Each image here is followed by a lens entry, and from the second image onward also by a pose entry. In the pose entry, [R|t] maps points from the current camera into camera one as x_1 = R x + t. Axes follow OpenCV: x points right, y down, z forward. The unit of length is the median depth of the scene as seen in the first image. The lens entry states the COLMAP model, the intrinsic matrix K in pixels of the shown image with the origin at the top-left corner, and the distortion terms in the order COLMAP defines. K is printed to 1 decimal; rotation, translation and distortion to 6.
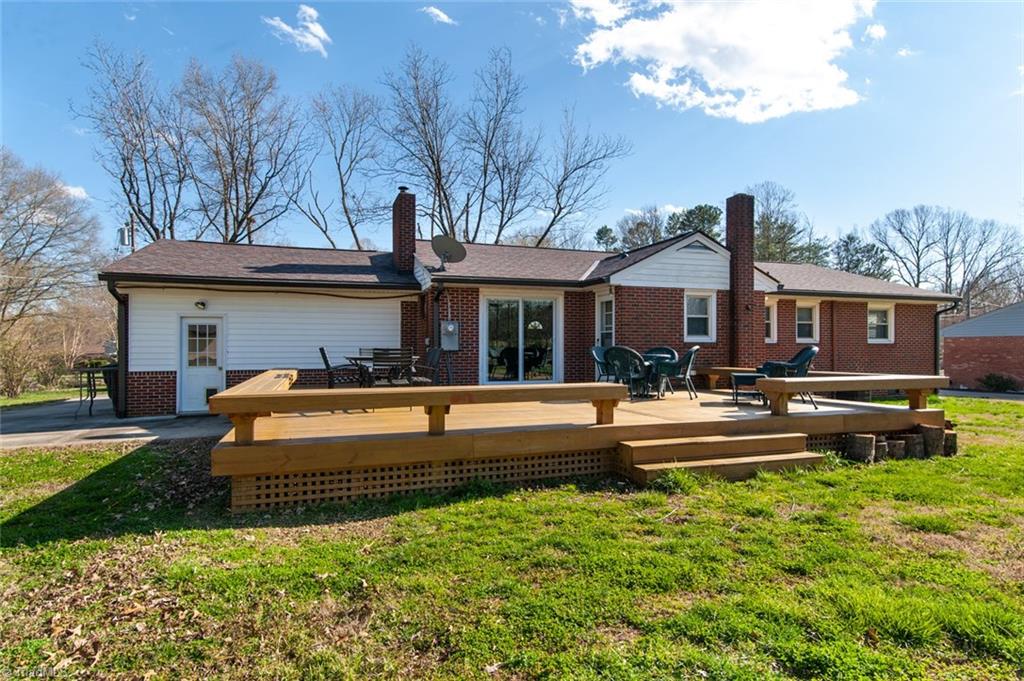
lens RADIAL K [[589.6, 0, 507.9], [0, 589.6, 346.1], [0, 0, 1]] dist [0.013321, -0.001362]
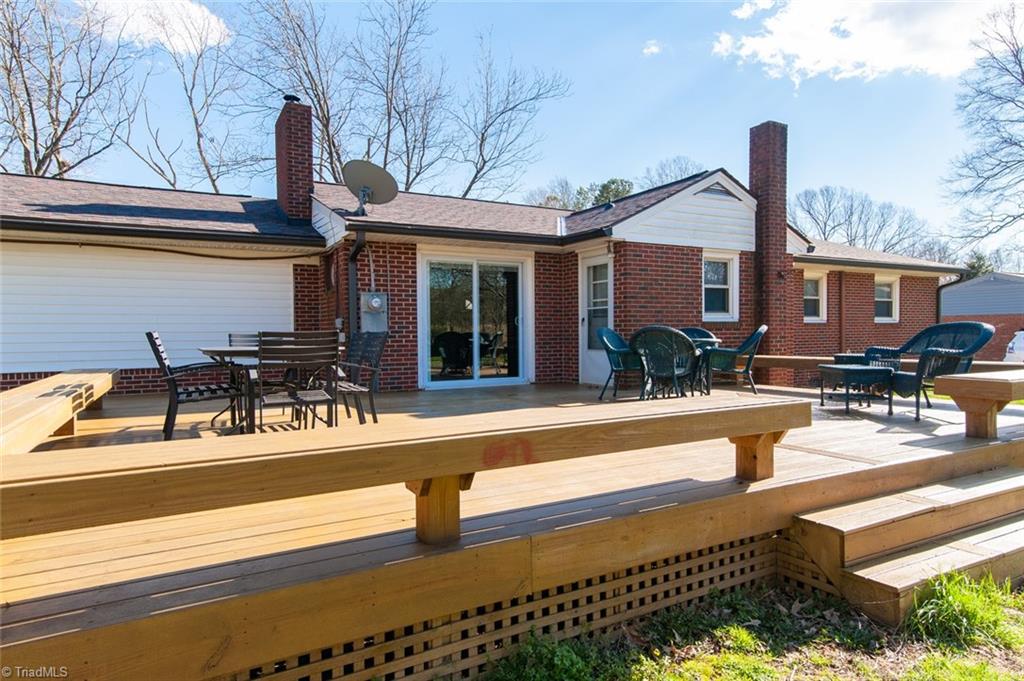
lens RADIAL K [[632.3, 0, 515.4], [0, 632.3, 340.5], [0, 0, 1]] dist [0.025926, 0.003917]
pose [[0.983736, -0.012062, 0.179213, -0.068734], [0.009705, 0.999855, 0.014023, 0.003309], [-0.179356, -0.012056, 0.983710, 0.267108]]
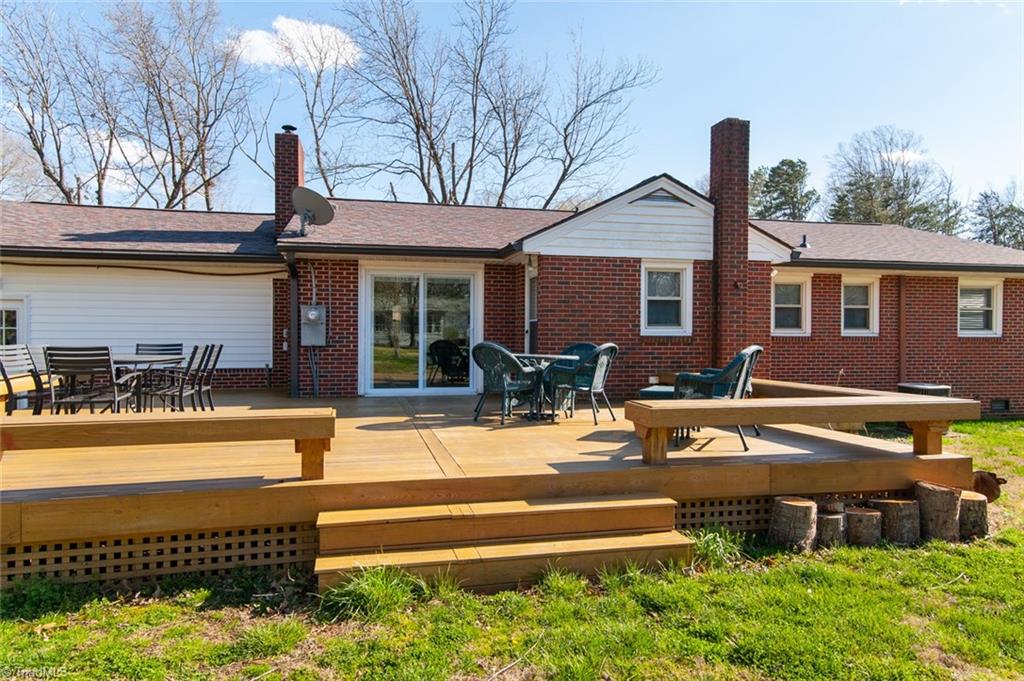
lens RADIAL K [[695.0, 0, 512.6], [0, 695.0, 336.1], [0, 0, 1]] dist [0.033505, 0.003960]
pose [[0.994649, 0.003769, -0.103247, 0.230020], [-0.003494, 0.999990, 0.002841, -0.007737], [0.103256, -0.002465, 0.994652, 0.168645]]
